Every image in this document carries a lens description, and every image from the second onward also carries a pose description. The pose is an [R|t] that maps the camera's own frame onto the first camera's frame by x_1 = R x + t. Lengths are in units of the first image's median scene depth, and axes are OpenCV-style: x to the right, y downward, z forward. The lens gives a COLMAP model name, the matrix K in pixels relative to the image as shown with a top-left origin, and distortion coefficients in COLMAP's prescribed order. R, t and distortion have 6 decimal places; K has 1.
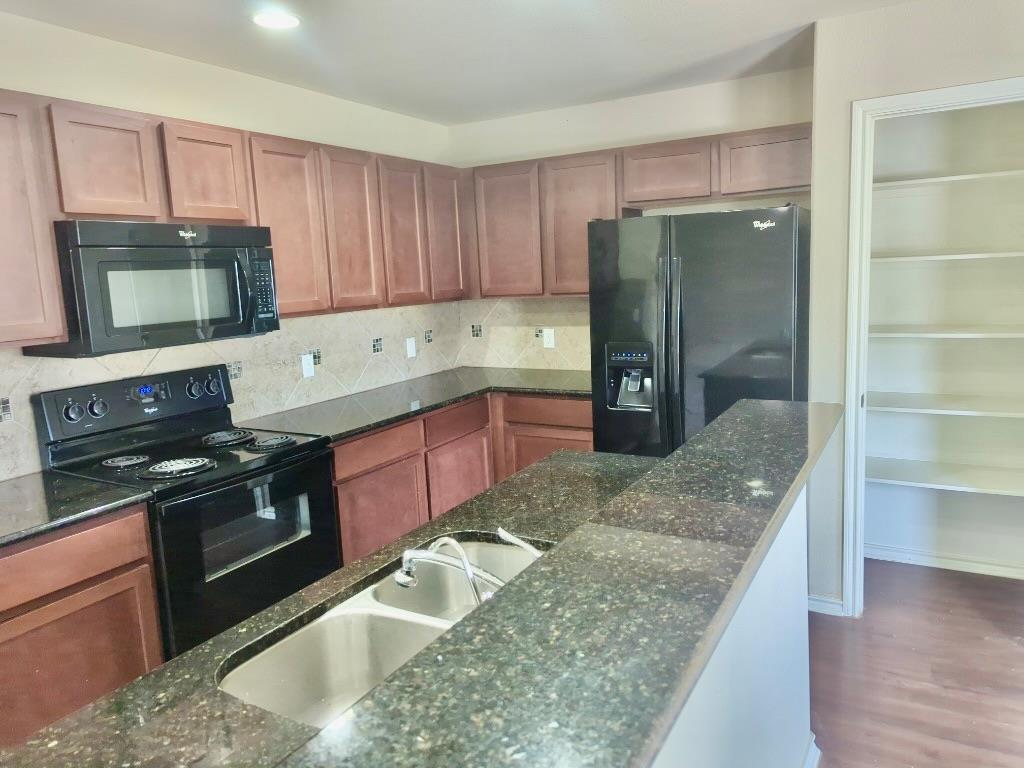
lens RADIAL K [[711.3, 0, 516.1], [0, 711.3, 378.9], [0, 0, 1]] dist [0.002121, -0.003915]
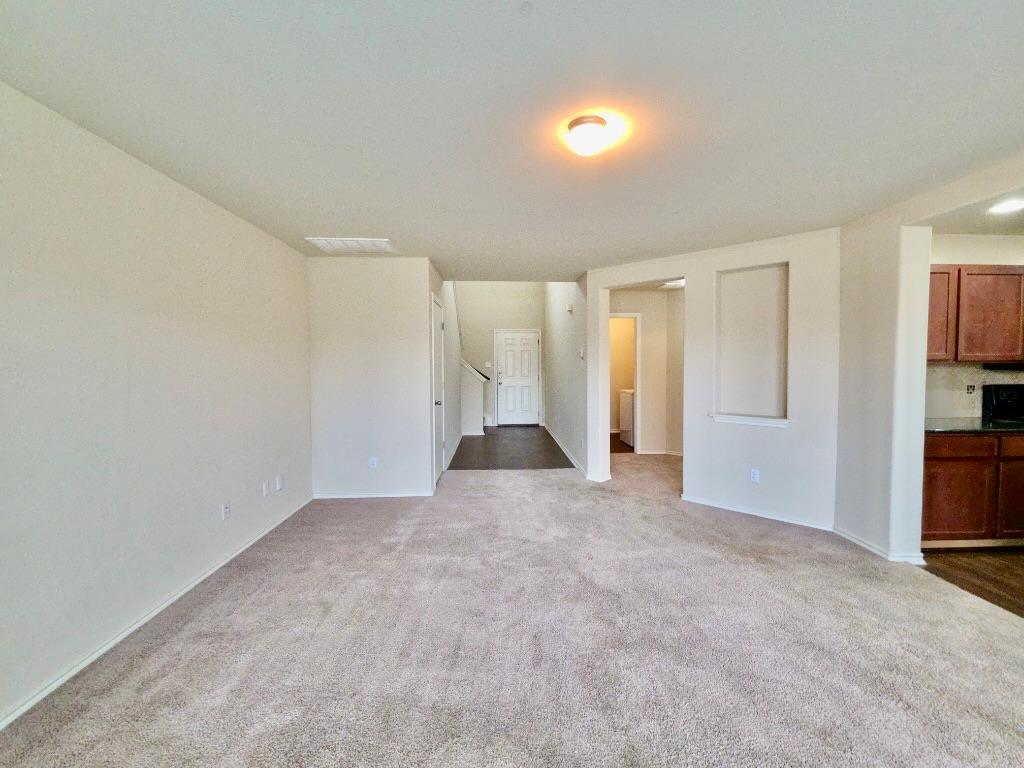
lens RADIAL K [[415.7, 0, 524.3], [0, 415.7, 383.3], [0, 0, 1]] dist [0.000602, 0.000092]
pose [[0.527509, 0.080623, -0.845715, -0.234462], [-0.146437, 0.989216, 0.002964, 0.189146], [0.836834, 0.122280, 0.533626, -0.851712]]
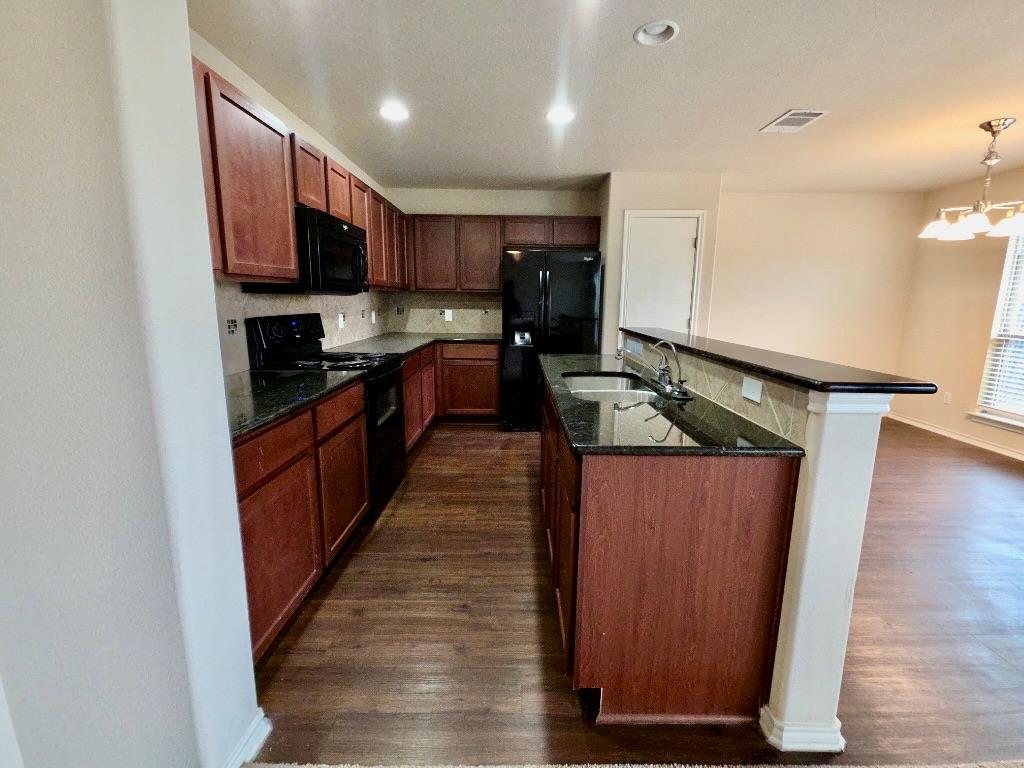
lens RADIAL K [[444.0, 0, 512.4], [0, 444.0, 378.4], [0, 0, 1]] dist [-0.000627, -0.000351]
pose [[0.870038, -0.031672, 0.491966, -0.507914], [0.023994, 0.999472, 0.021910, 0.111564], [-0.492400, -0.007259, 0.870339, -0.092878]]
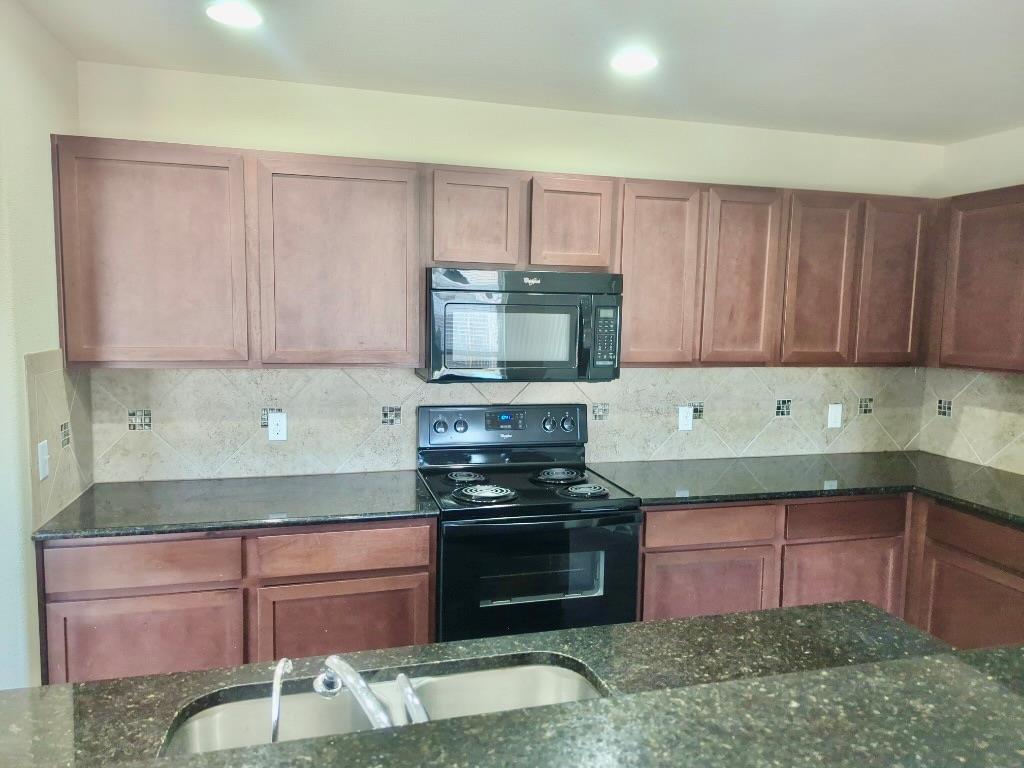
lens RADIAL K [[709.9, 0, 512.0], [0, 709.9, 384.0], [0, 0, 1]] dist [0.035925, -0.003149]
pose [[0.703503, 0.131034, -0.698508, 0.220916], [-0.157913, 0.987107, 0.026129, -0.057674], [0.692926, 0.091922, 0.715125, 0.181881]]
